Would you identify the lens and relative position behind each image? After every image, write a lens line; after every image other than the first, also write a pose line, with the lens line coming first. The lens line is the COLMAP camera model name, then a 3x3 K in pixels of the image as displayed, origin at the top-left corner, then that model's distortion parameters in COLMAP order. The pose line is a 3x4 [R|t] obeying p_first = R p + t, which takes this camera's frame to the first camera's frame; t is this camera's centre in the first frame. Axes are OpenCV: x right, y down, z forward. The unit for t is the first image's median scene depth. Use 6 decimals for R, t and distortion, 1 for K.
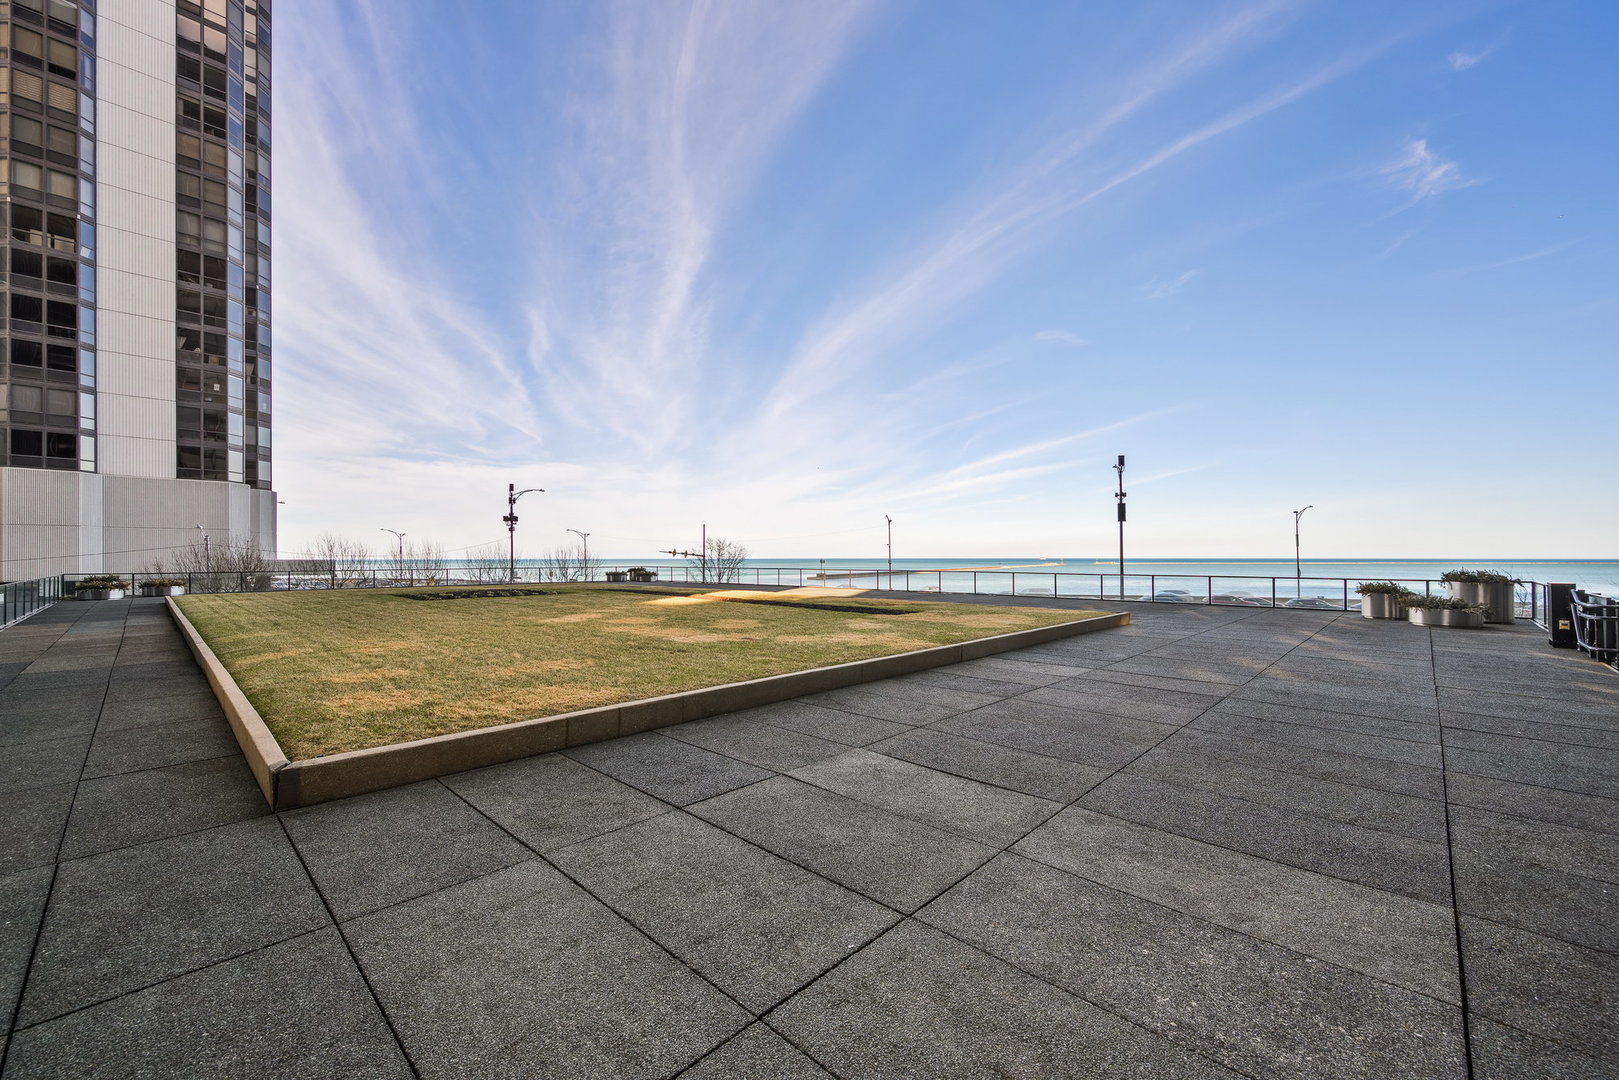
lens RADIAL K [[641.1, 0, 811.5], [0, 641.1, 557.4], [0, 0, 1]] dist [-0.000346, -0.000721]
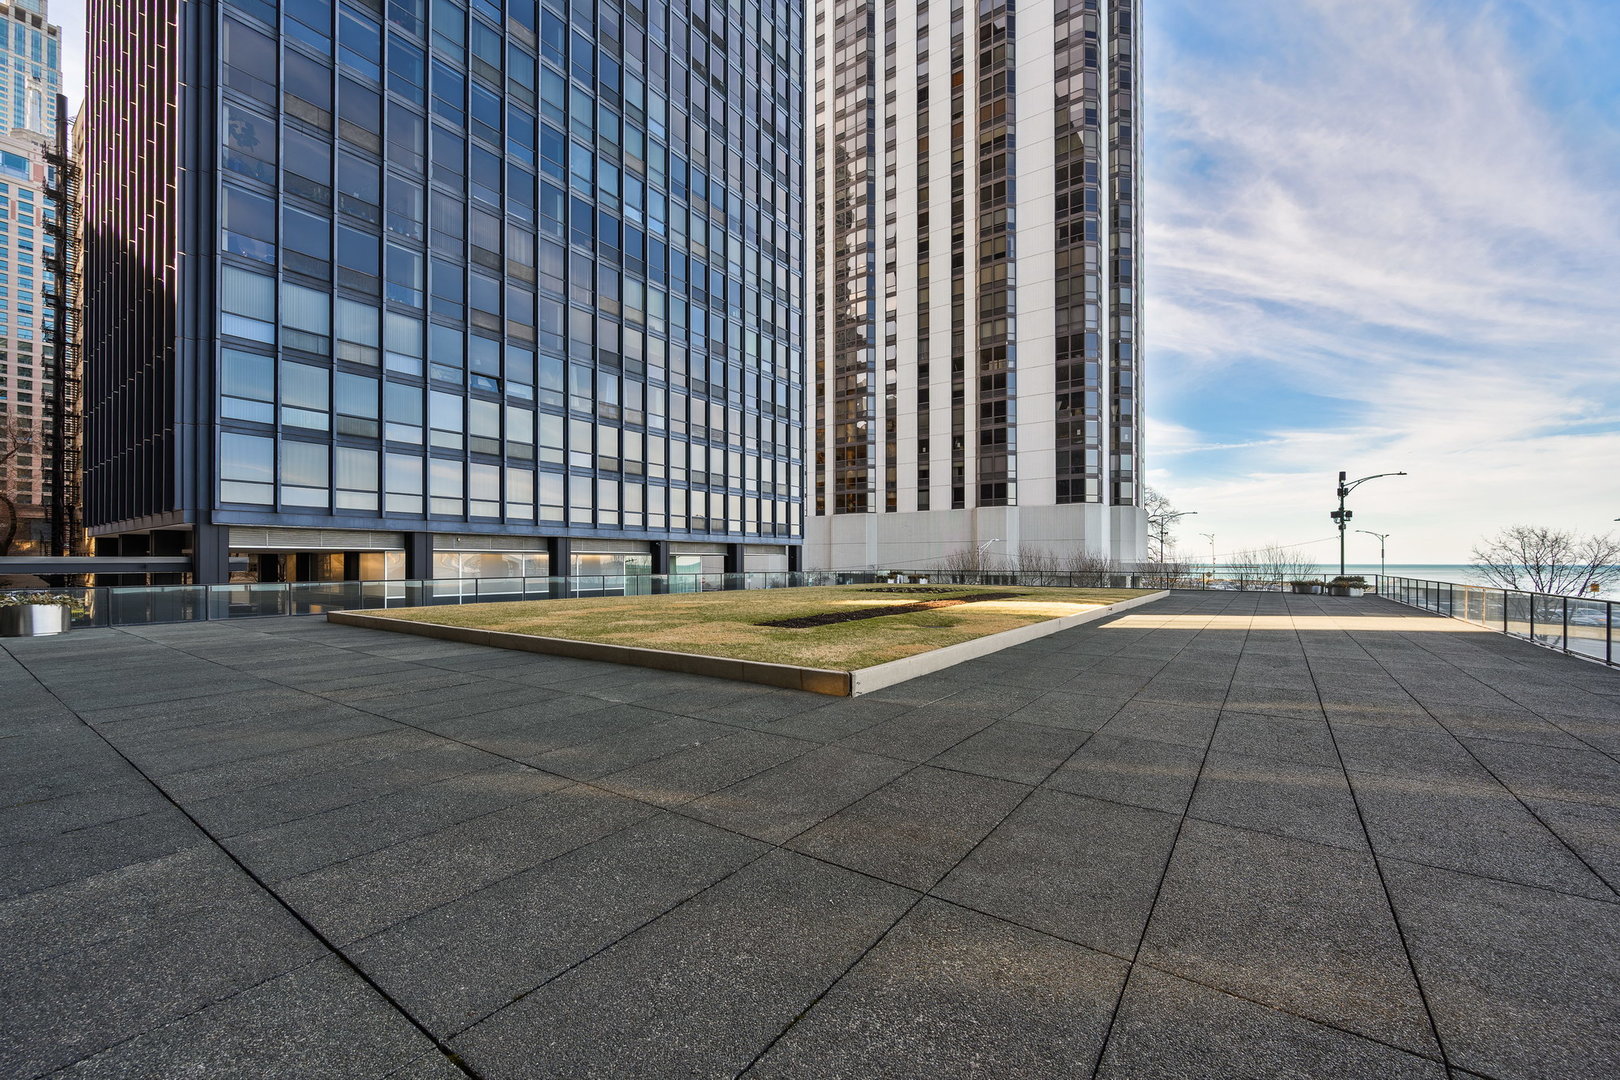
lens RADIAL K [[641.5, 0, 812.0], [0, 641.5, 557.5], [0, 0, 1]] dist [-0.000346, -0.000721]
pose [[0.144538, -0.005581, -0.989483, 0.301222], [-0.004591, 0.999970, -0.006310, 0.002541], [0.989489, 0.005455, 0.144508, 0.277021]]
